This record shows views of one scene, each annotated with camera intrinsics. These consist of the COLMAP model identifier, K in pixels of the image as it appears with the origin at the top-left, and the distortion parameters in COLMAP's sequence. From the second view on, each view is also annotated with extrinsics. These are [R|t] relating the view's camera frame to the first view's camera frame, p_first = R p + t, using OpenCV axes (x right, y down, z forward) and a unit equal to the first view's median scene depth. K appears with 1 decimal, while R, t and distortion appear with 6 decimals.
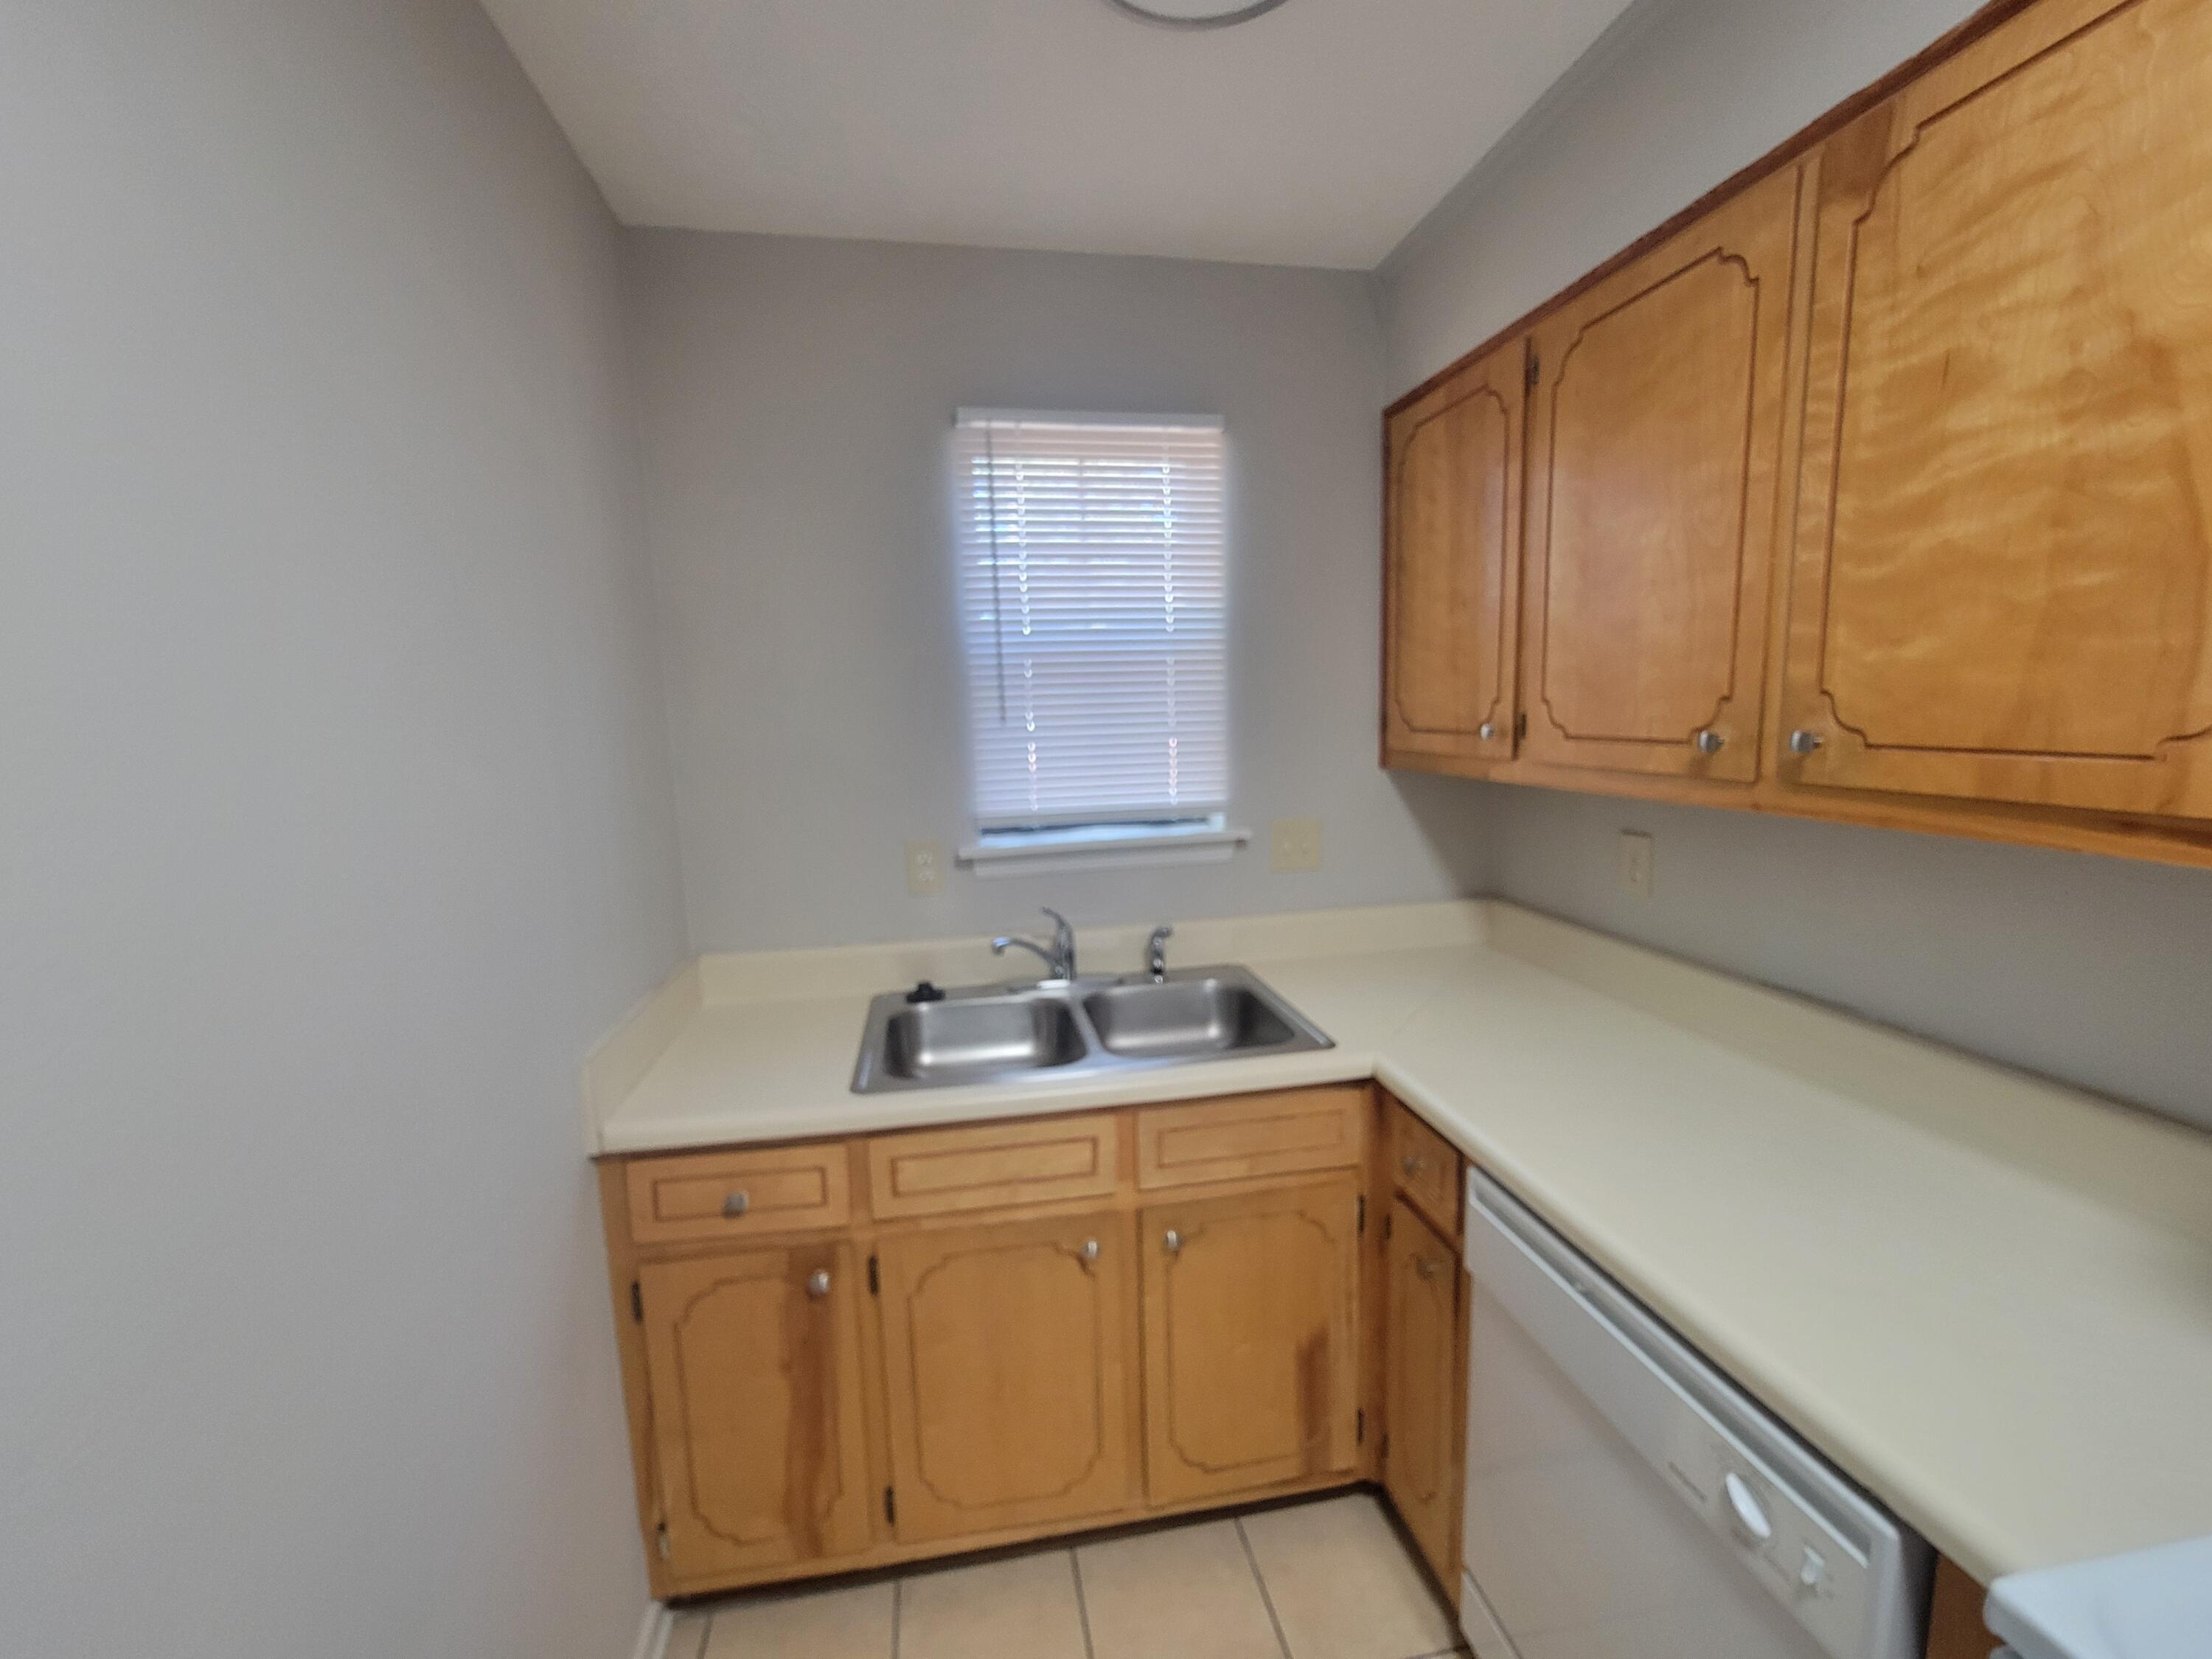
lens RADIAL K [[902.2, 0, 1102.8], [0, 902.2, 838.1], [0, 0, 1]] dist [-0.003259, -0.000847]
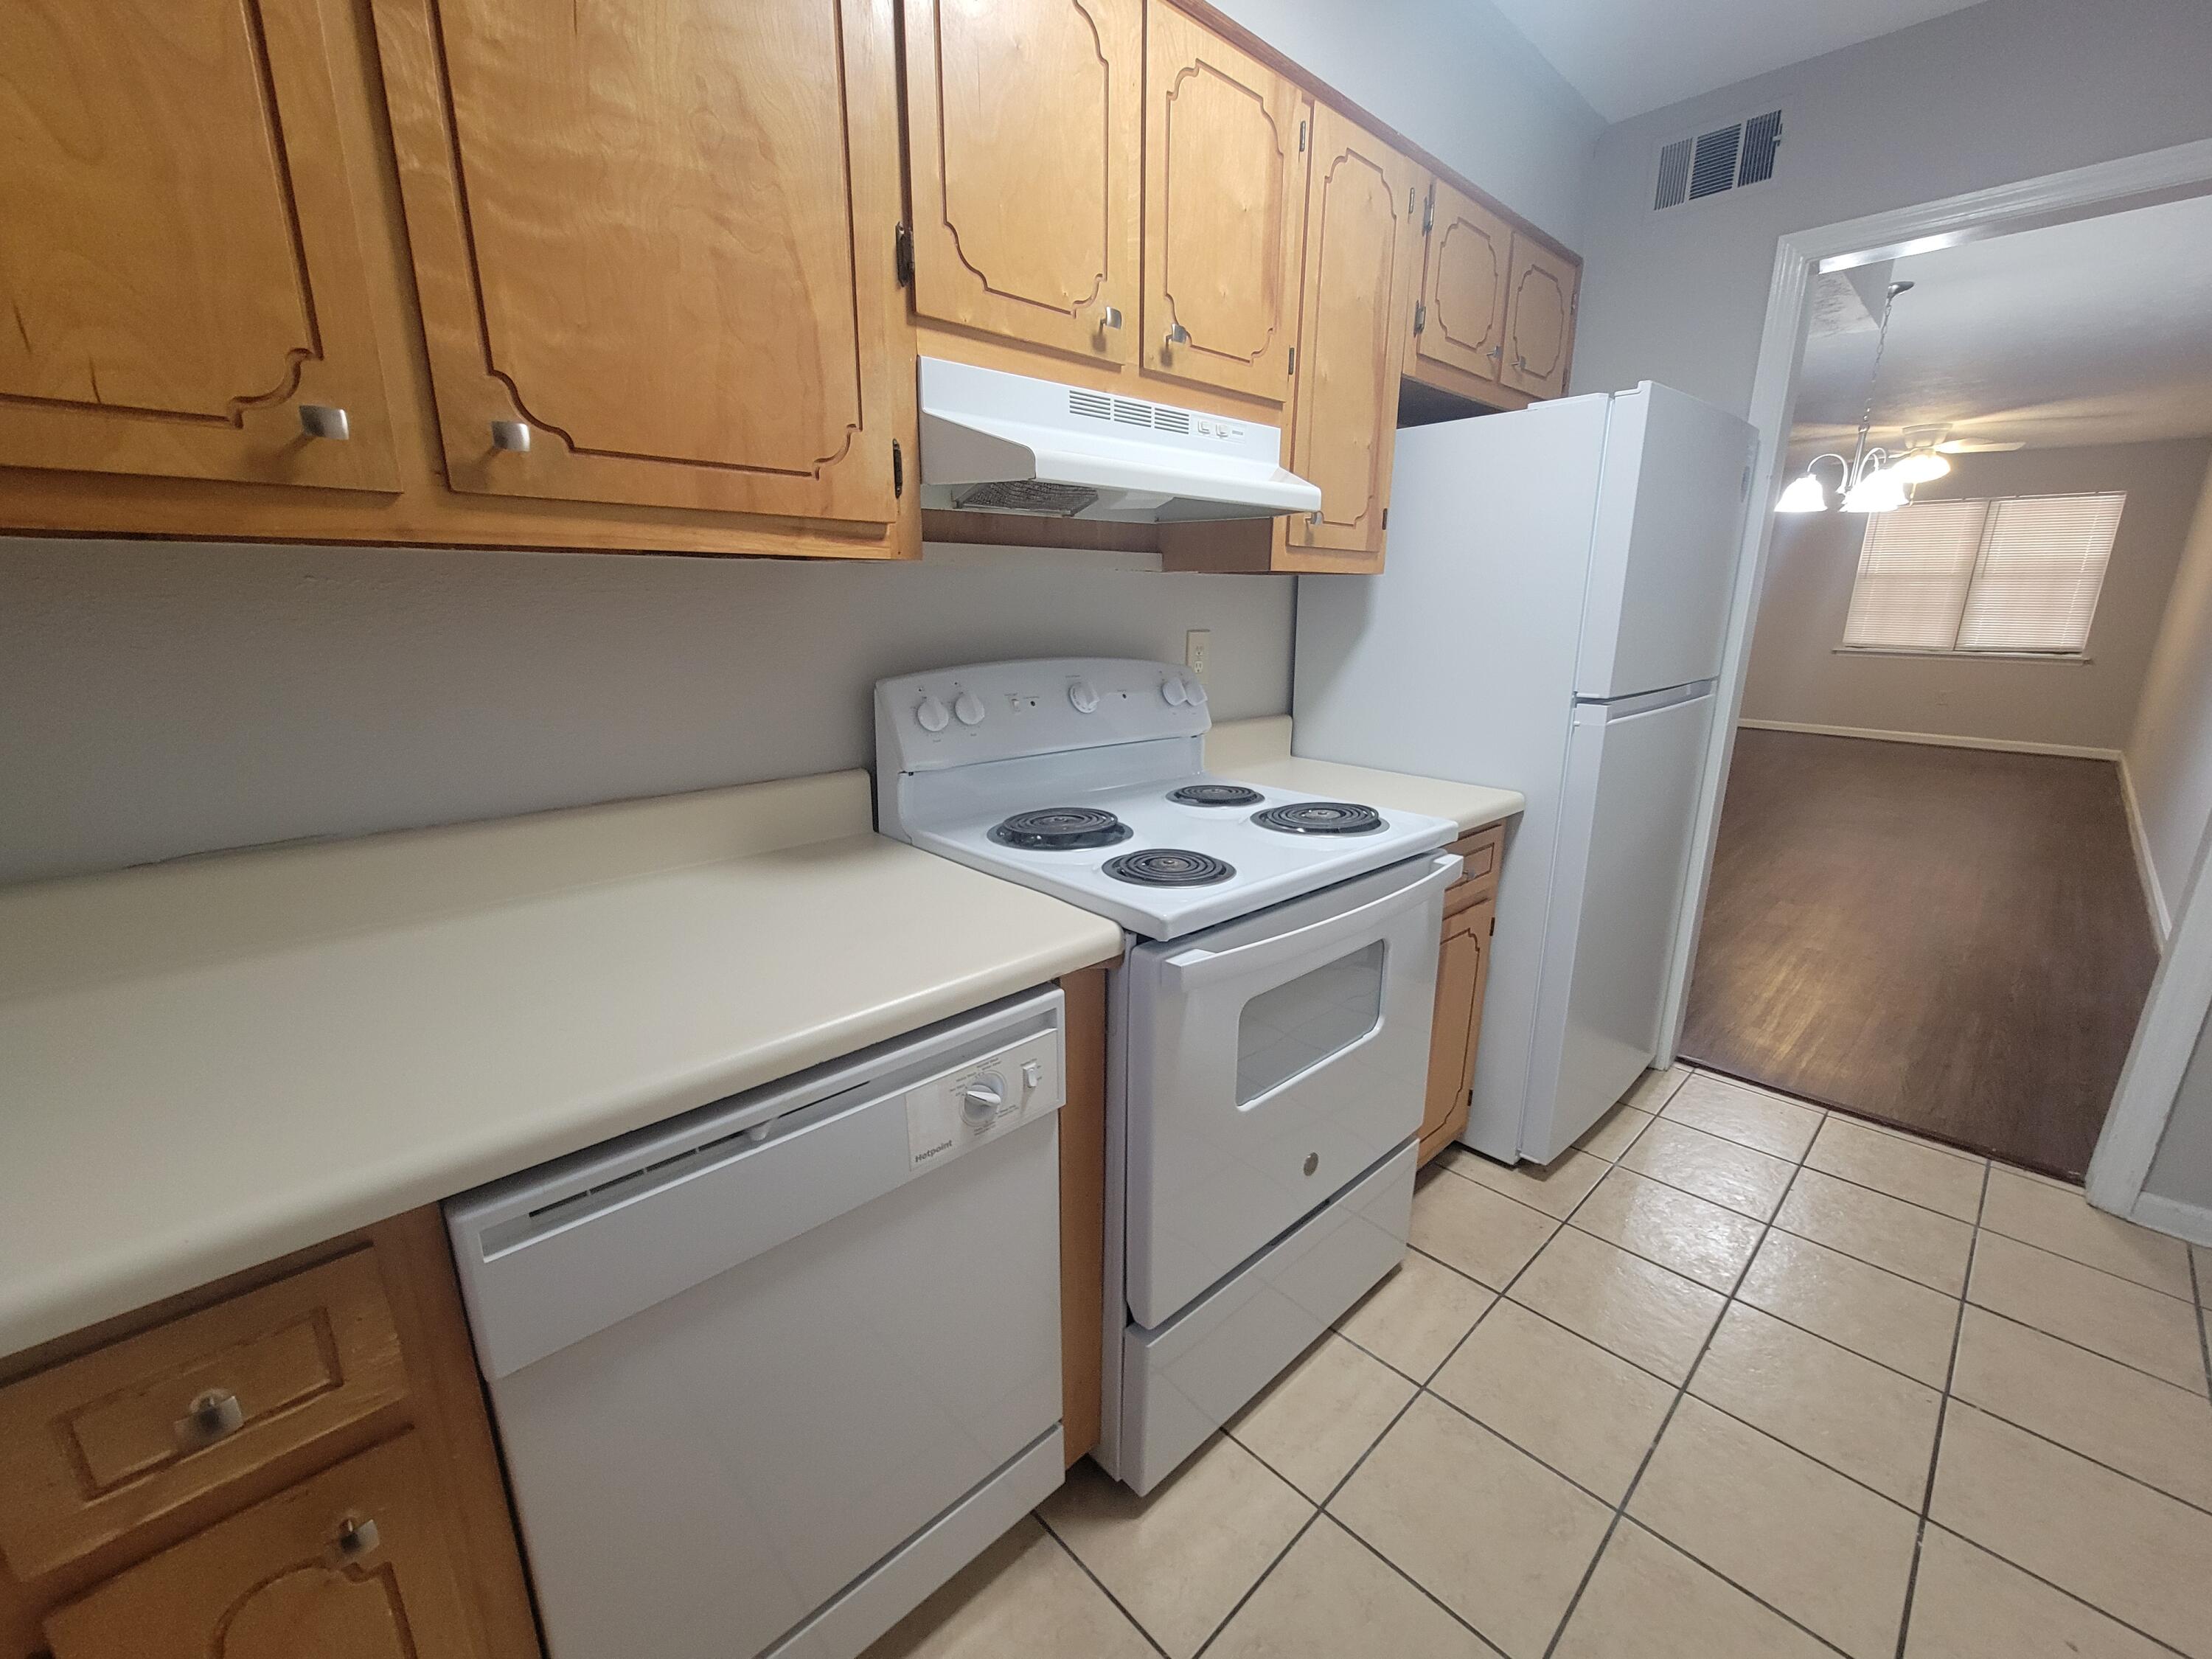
lens RADIAL K [[902.2, 0, 1110.4], [0, 902.2, 830.5], [0, 0, 1]] dist [-0.003259, -0.000847]
pose [[-0.556285, -0.188859, 0.809246, -0.153629], [0.124721, 0.943826, 0.306002, 0.030423], [-0.821578, 0.271155, -0.501482, 0.728185]]
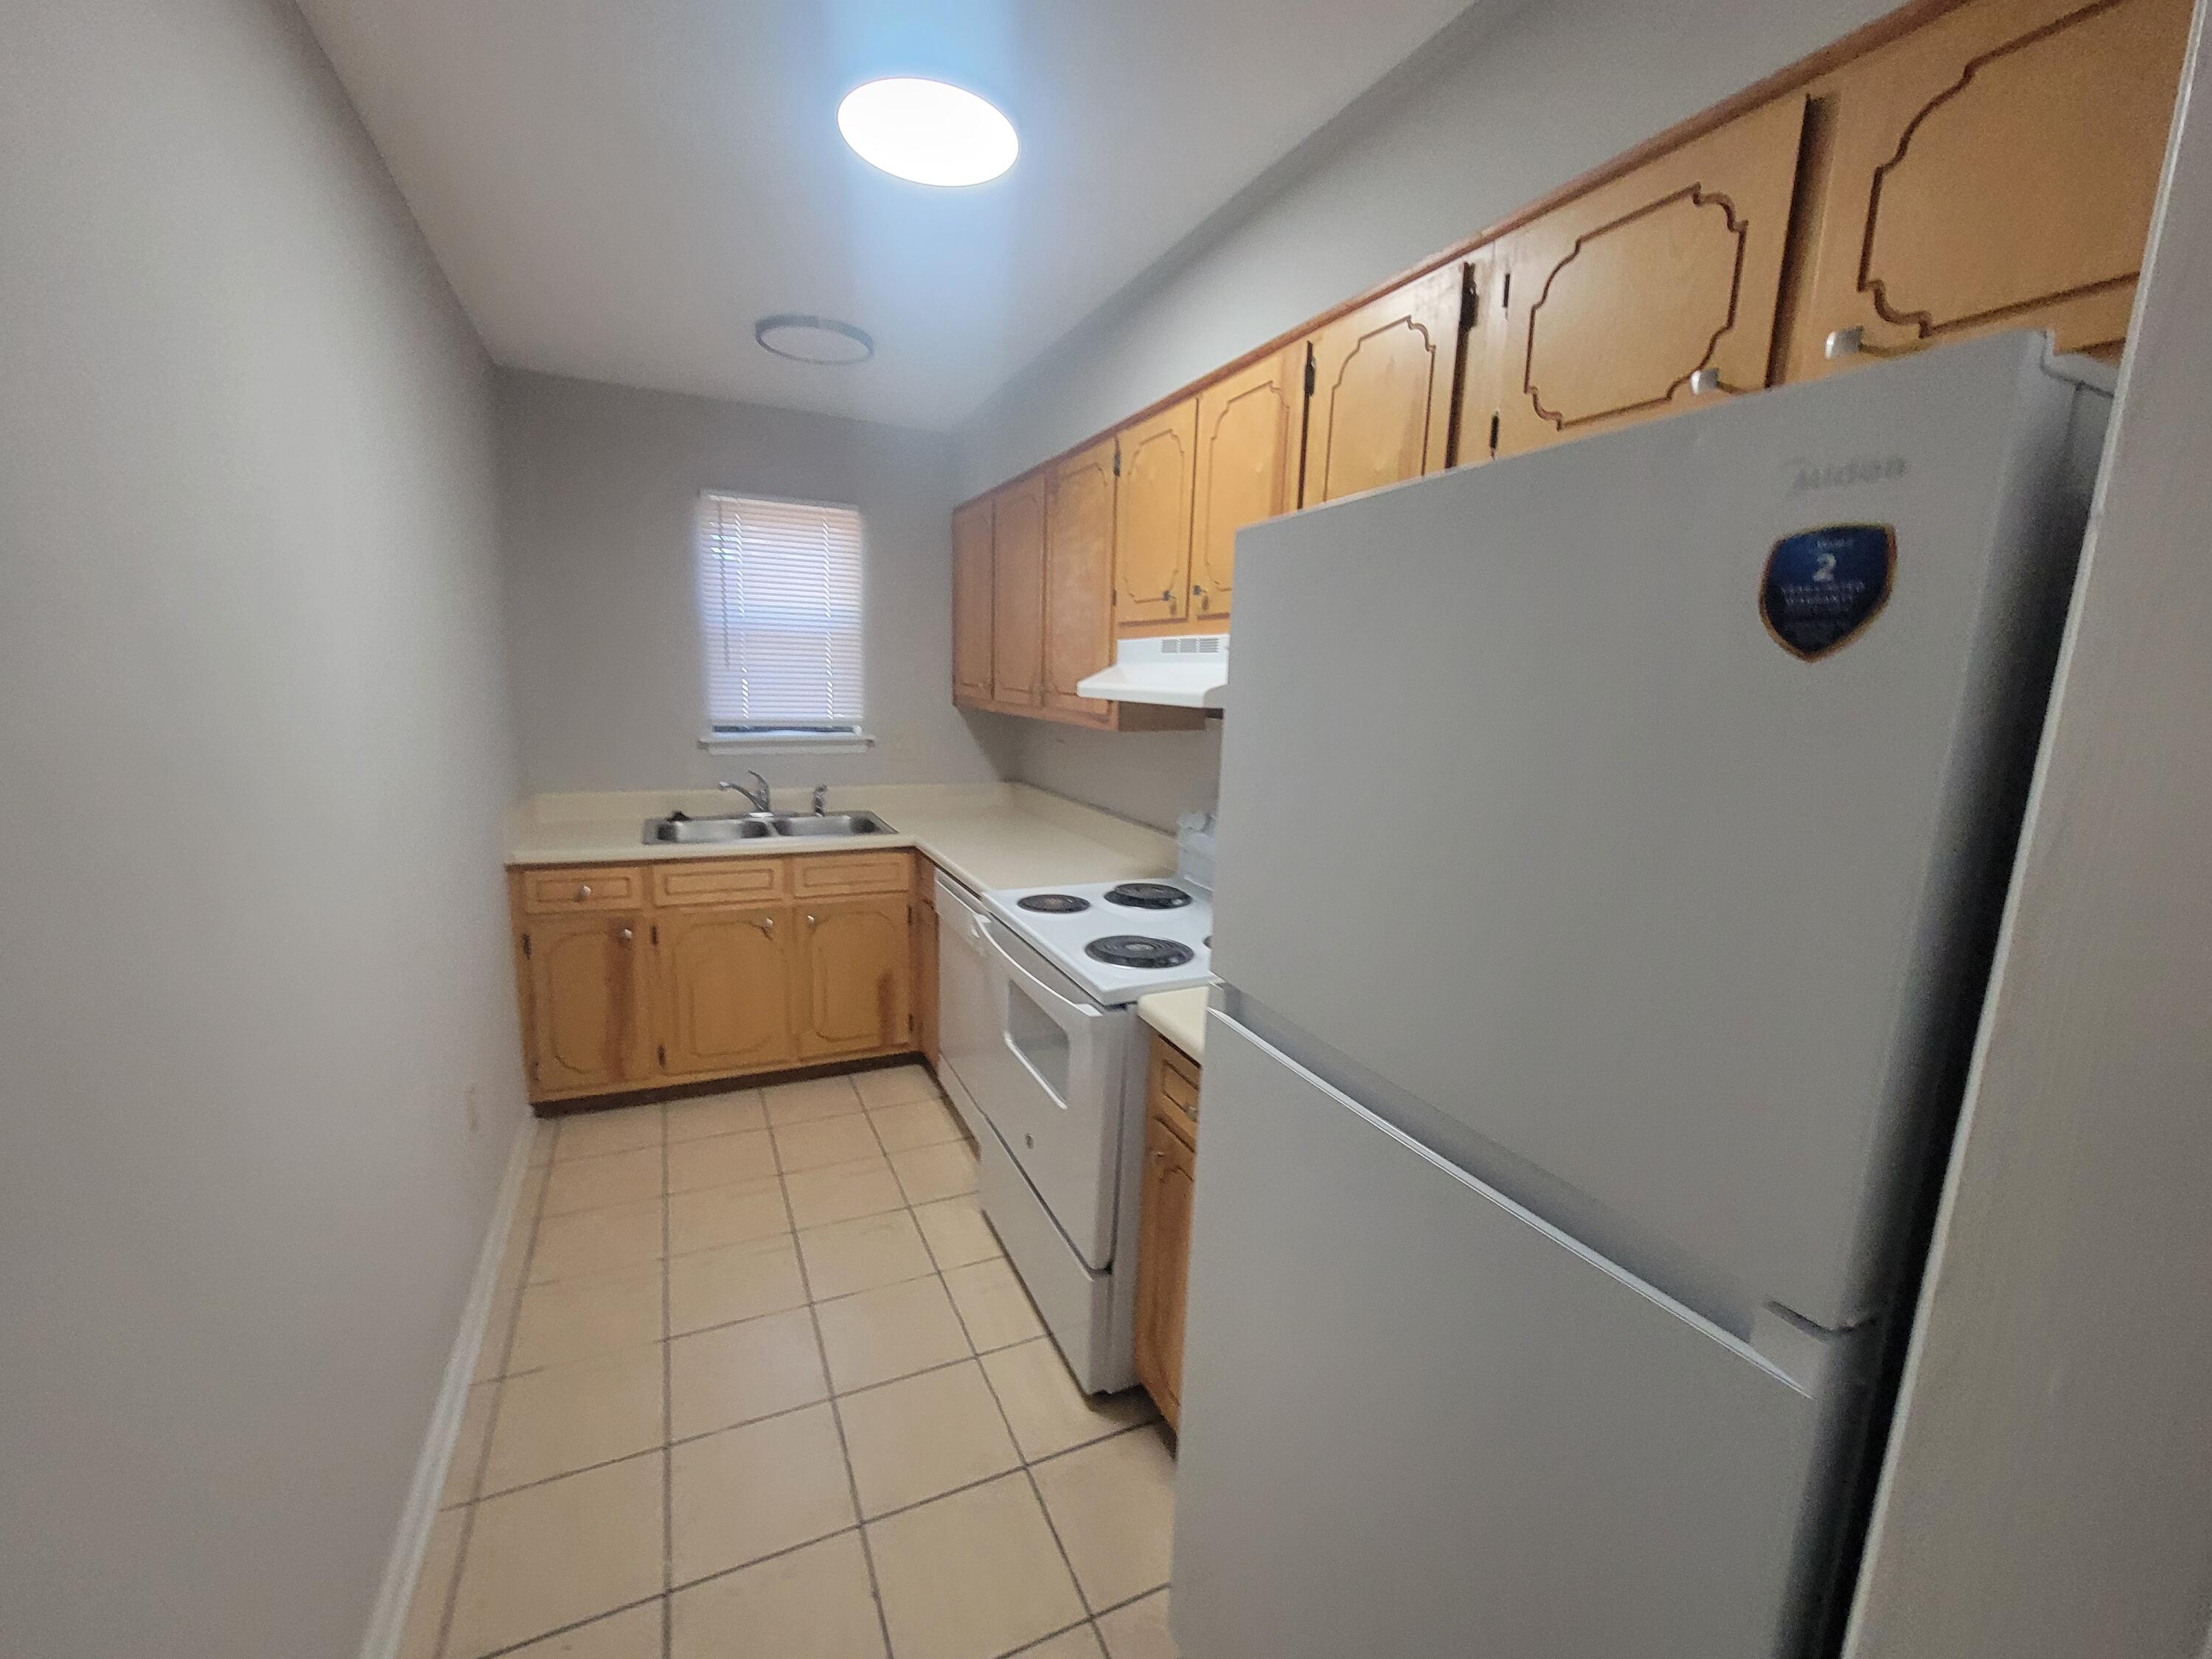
lens RADIAL K [[902.2, 0, 1112.5], [0, 902.2, 835.0], [0, 0, 1]] dist [-0.003259, -0.000847]
pose [[0.960642, 0.011947, 0.277533, 0.166454], [-0.022629, 0.999120, 0.035320, 0.158818], [-0.276867, -0.040210, 0.960067, -1.192411]]
